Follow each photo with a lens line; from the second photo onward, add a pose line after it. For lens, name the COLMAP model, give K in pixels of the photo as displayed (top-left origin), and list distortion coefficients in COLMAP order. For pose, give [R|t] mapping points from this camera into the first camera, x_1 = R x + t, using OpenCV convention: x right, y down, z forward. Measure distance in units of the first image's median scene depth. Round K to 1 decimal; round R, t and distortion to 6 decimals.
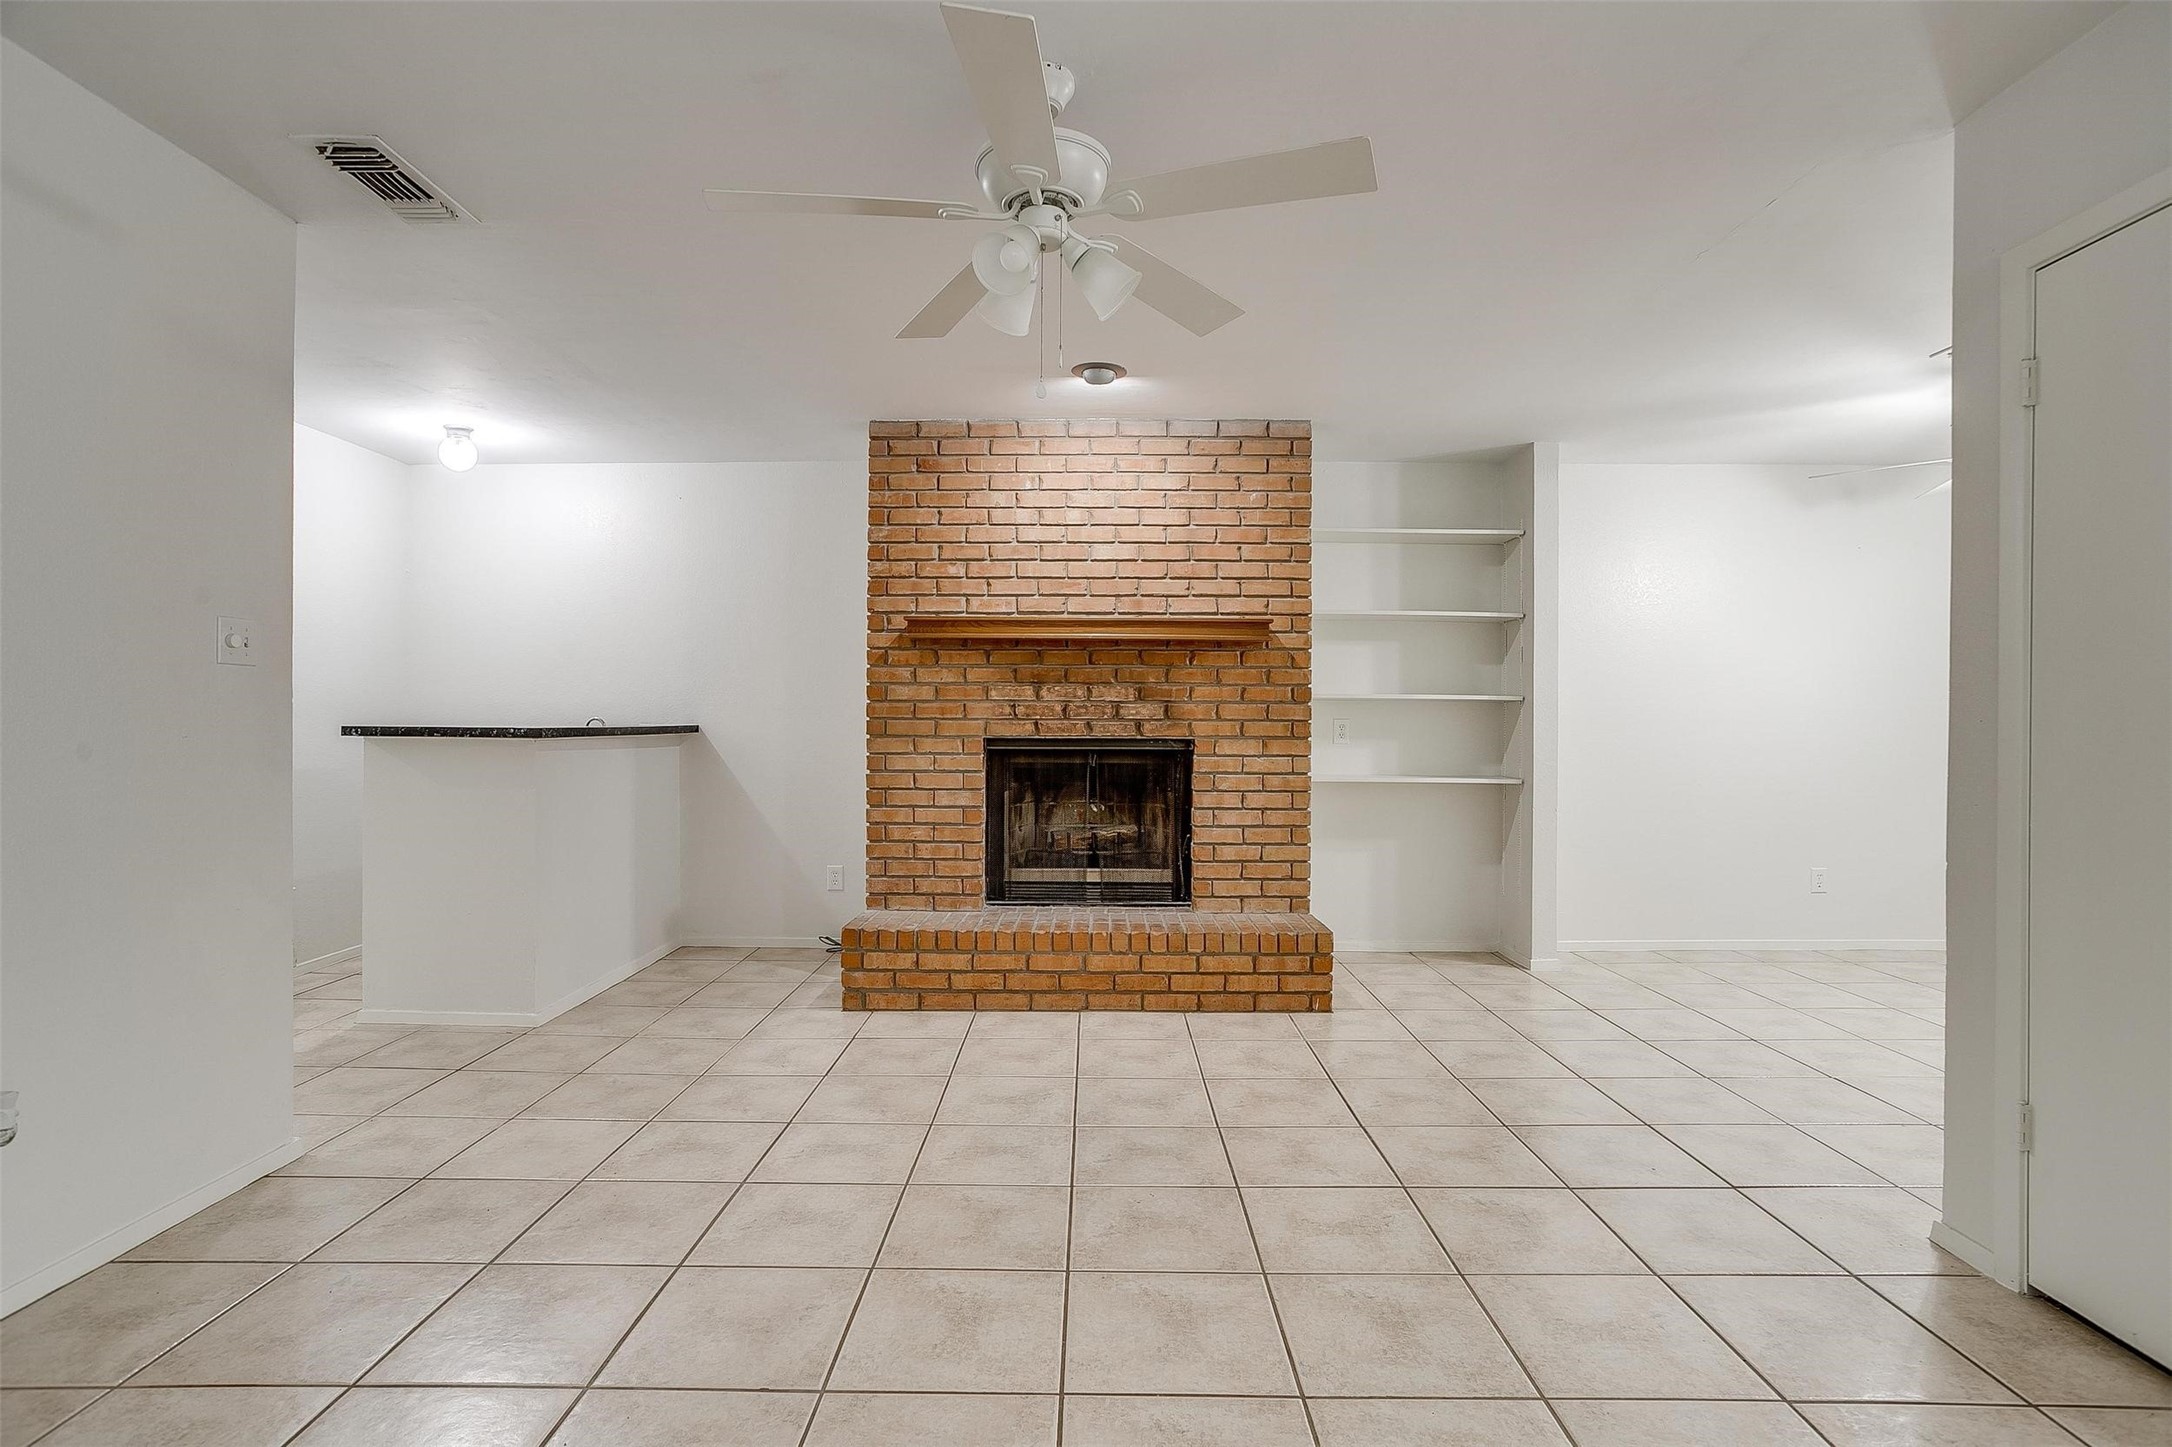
lens RADIAL K [[1053.5, 0, 1081.9], [0, 1053.5, 726.8], [0, 0, 1]] dist [-0.053183, 0.027955]
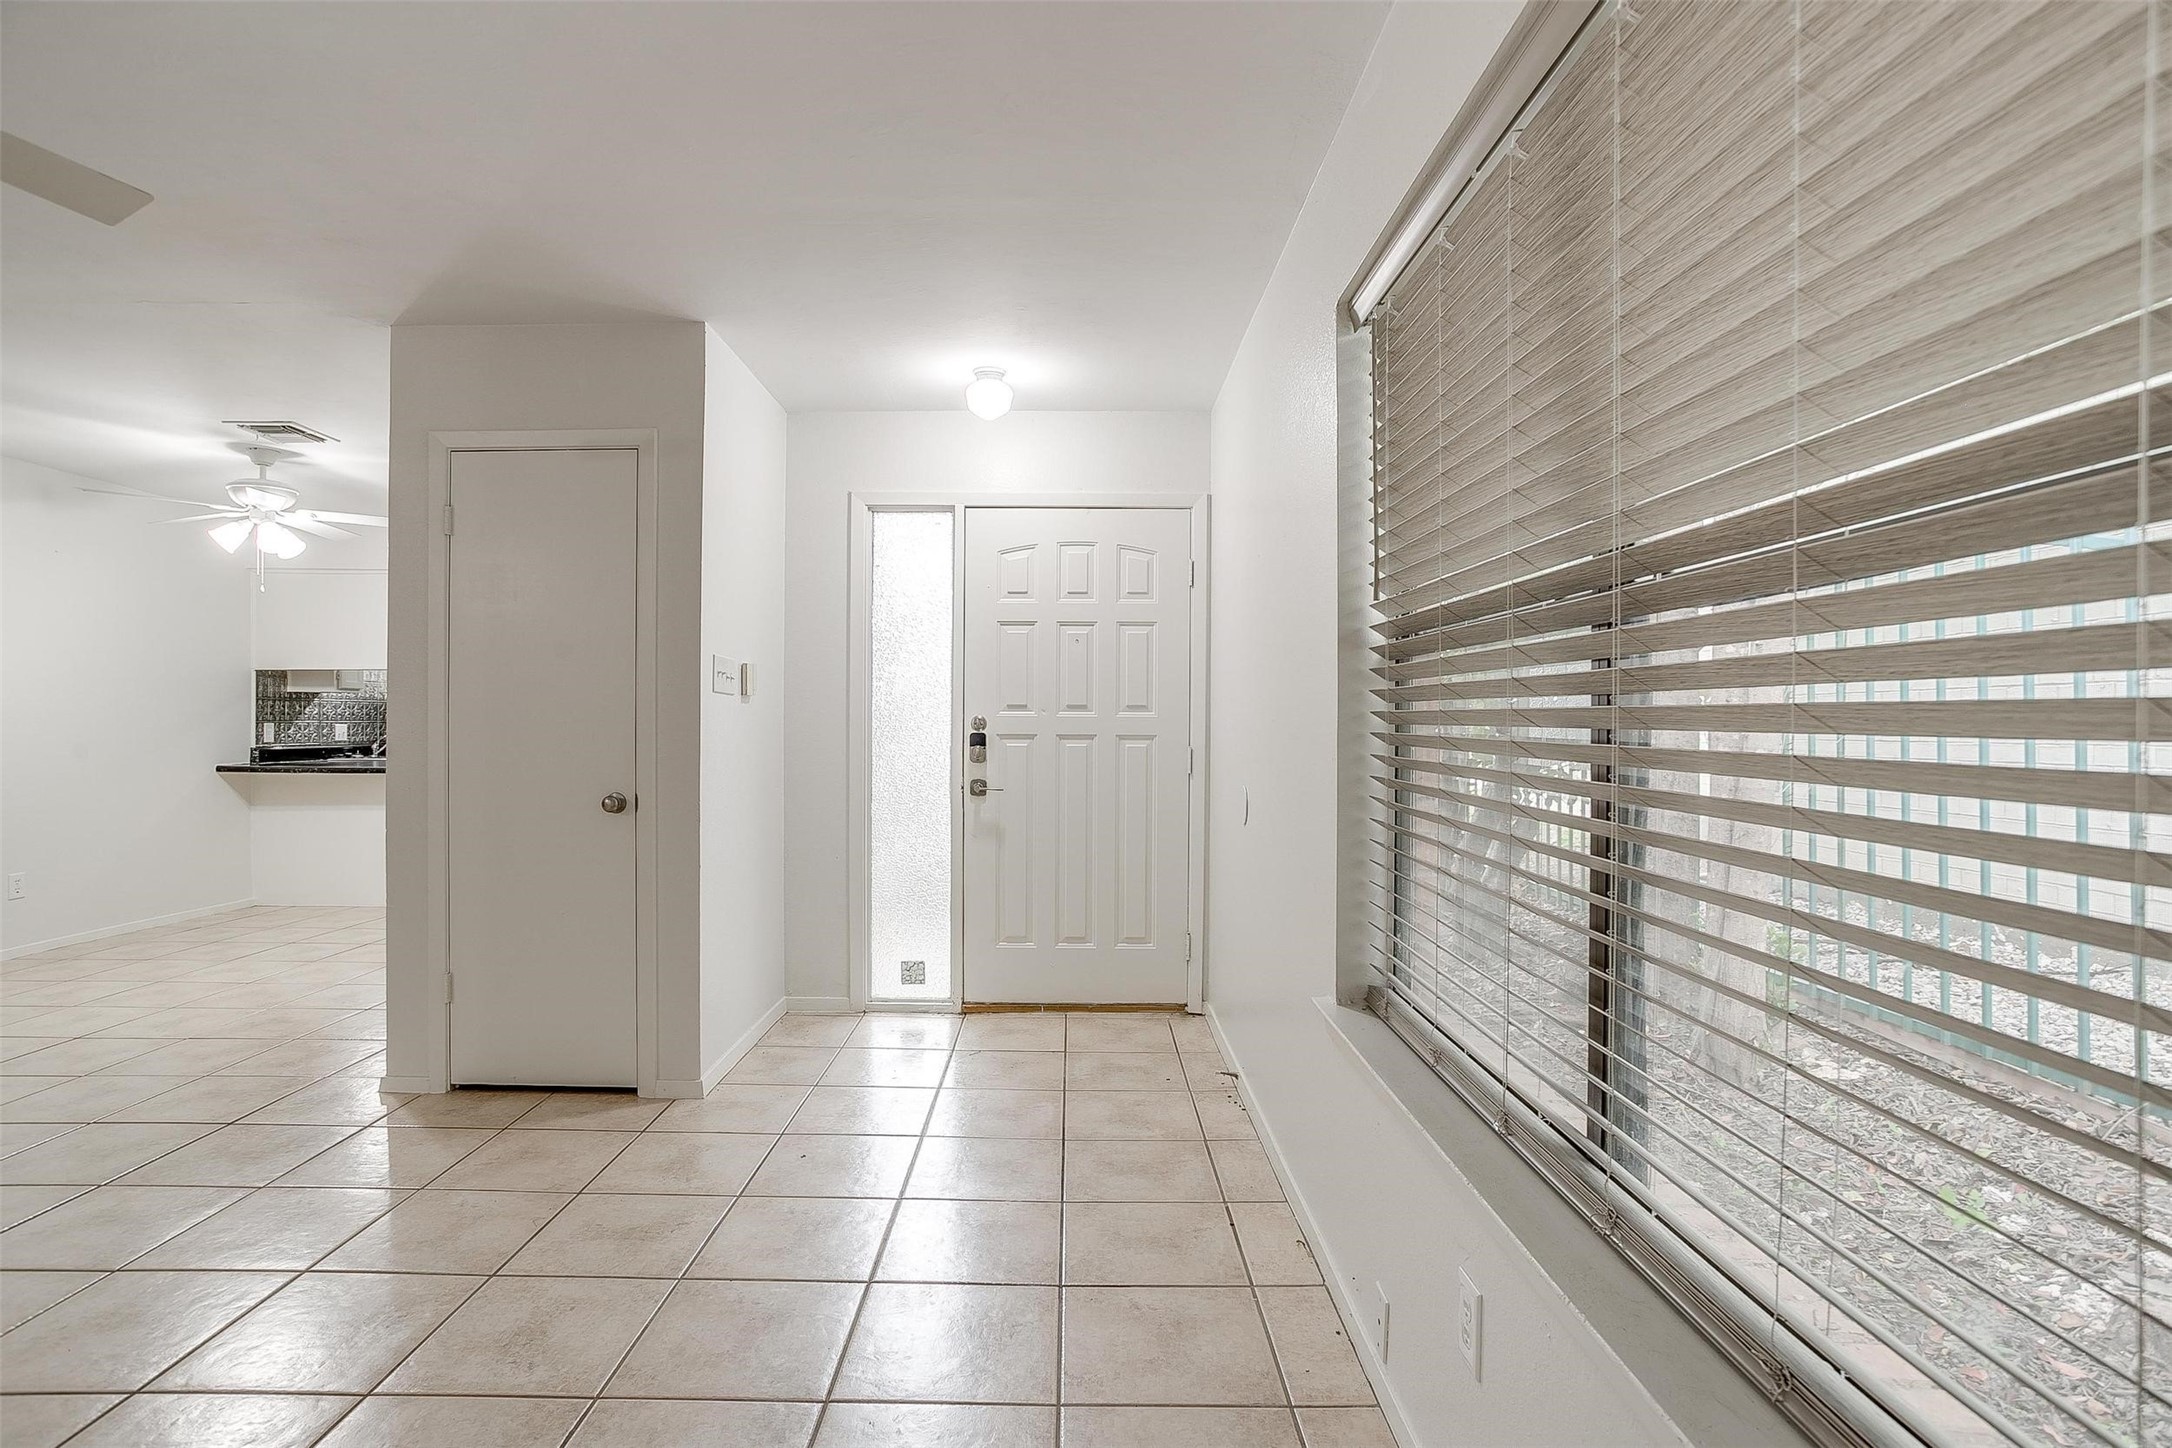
lens RADIAL K [[1053.5, 0, 1073.2], [0, 1053.5, 730.1], [0, 0, 1]] dist [-0.053183, 0.027955]
pose [[-0.022745, -0.015641, 0.999619, -0.317915], [0.000221, 0.999878, 0.015650, -0.016679], [-0.999741, 0.000577, -0.022738, 0.026335]]
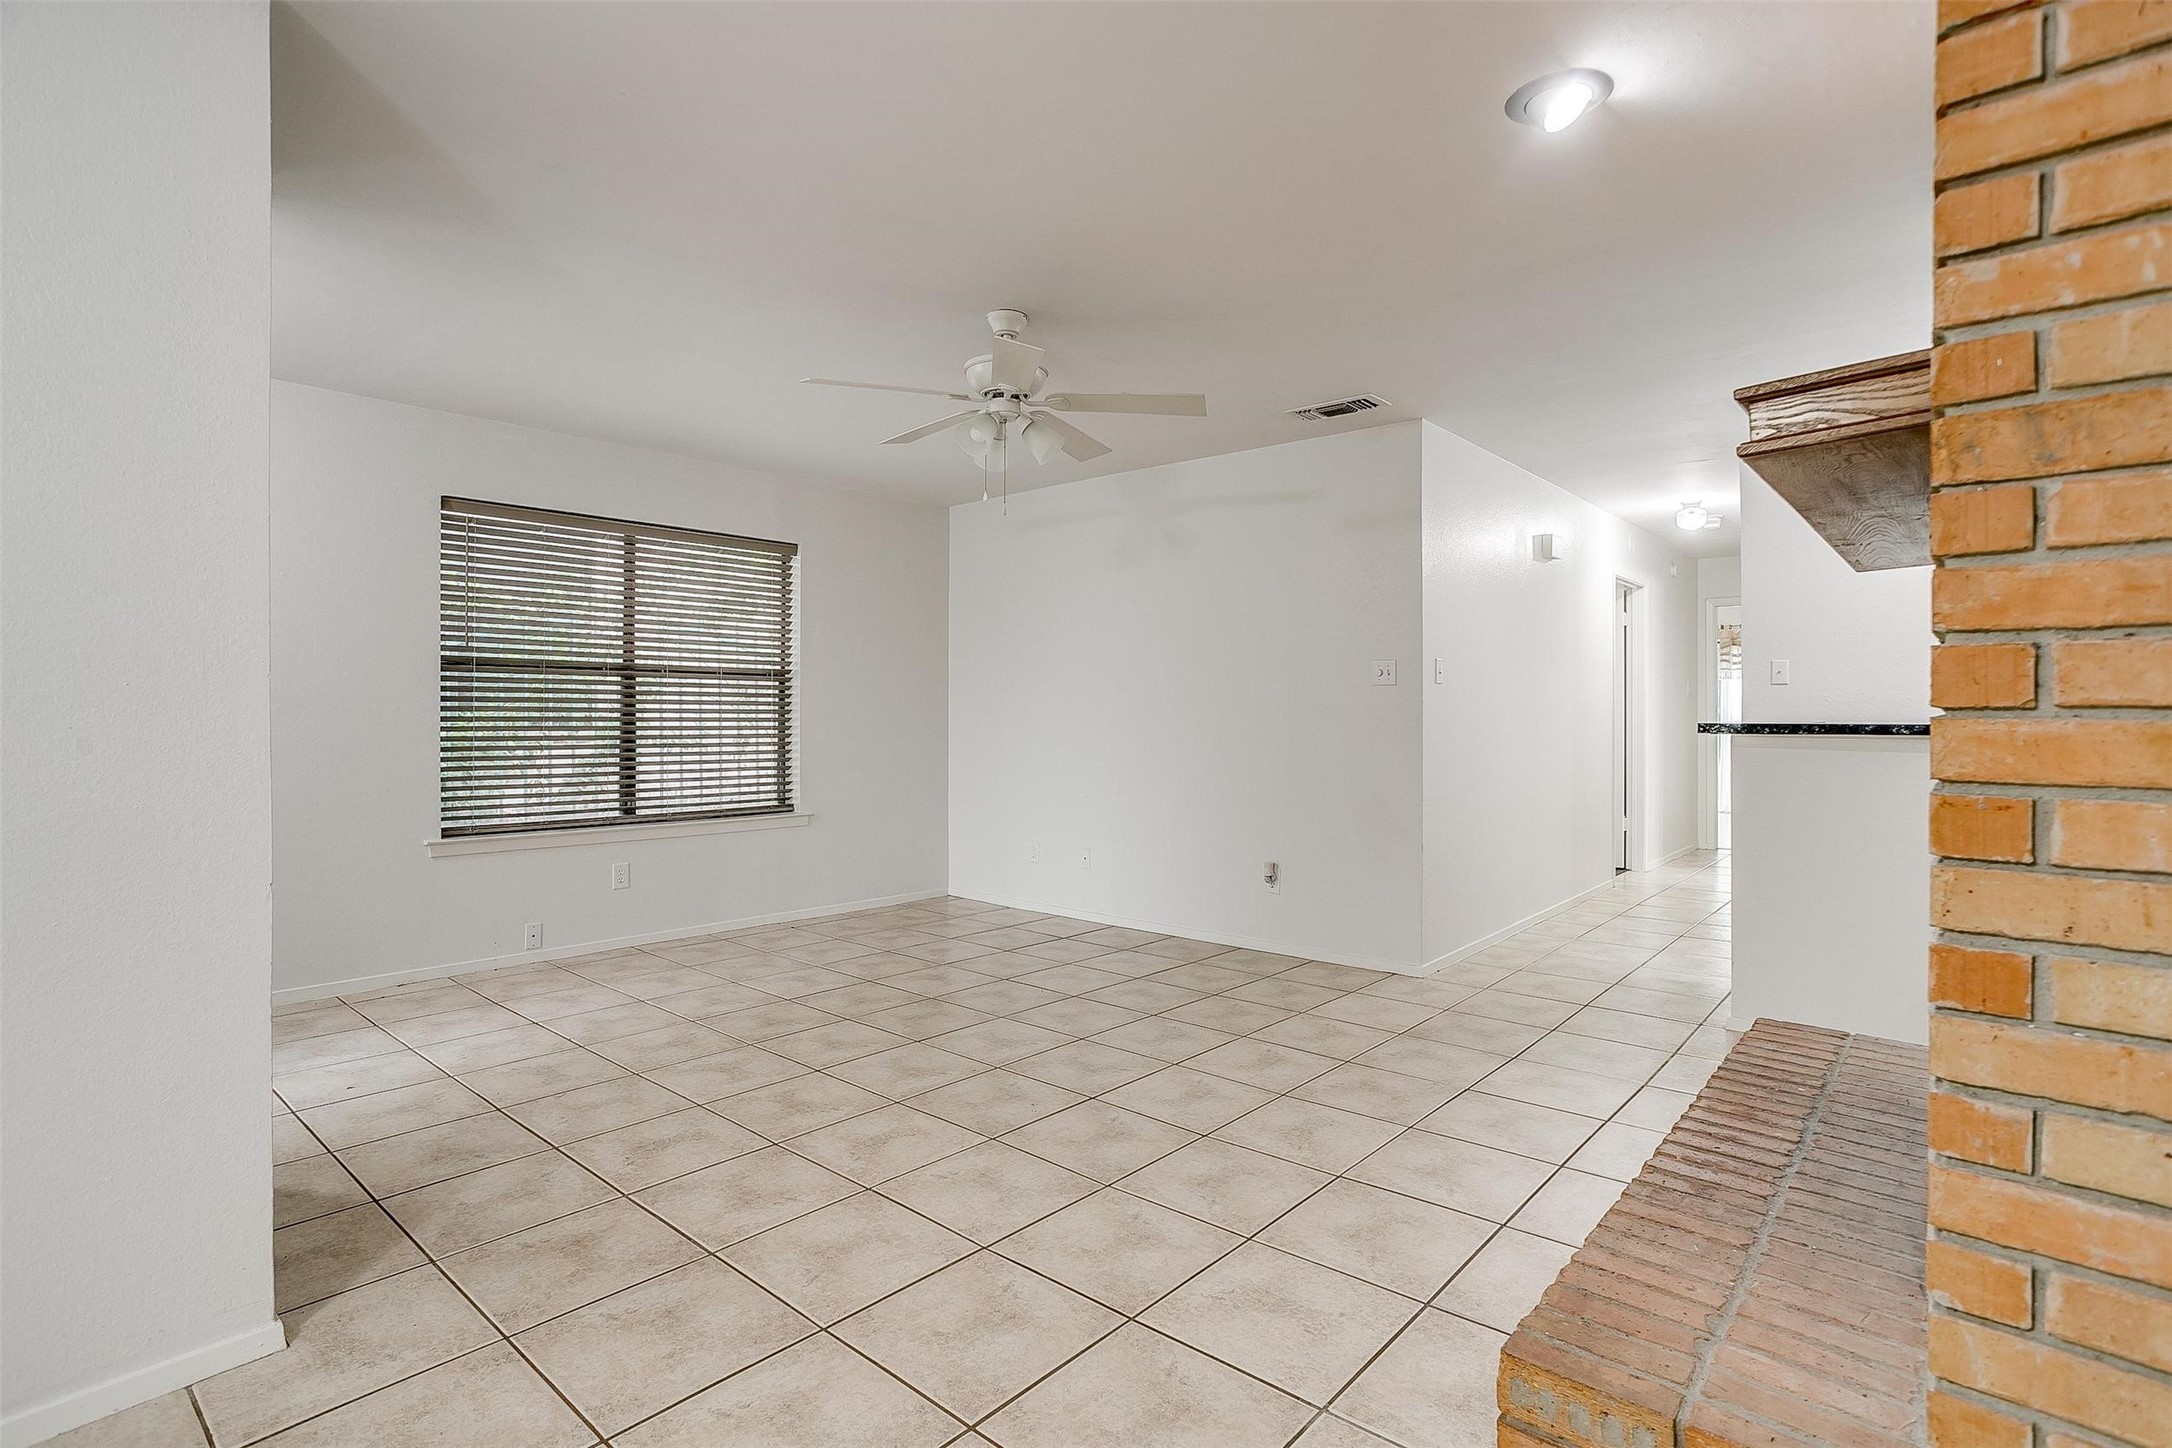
lens RADIAL K [[1053.5, 0, 1105.5], [0, 1053.5, 717.6], [0, 0, 1]] dist [-0.053183, 0.027955]
pose [[-0.638602, -0.000794, -0.769537, 0.515969], [-0.005937, 0.999975, 0.003895, -0.003830], [0.769514, 0.007056, -0.638591, 1.003874]]
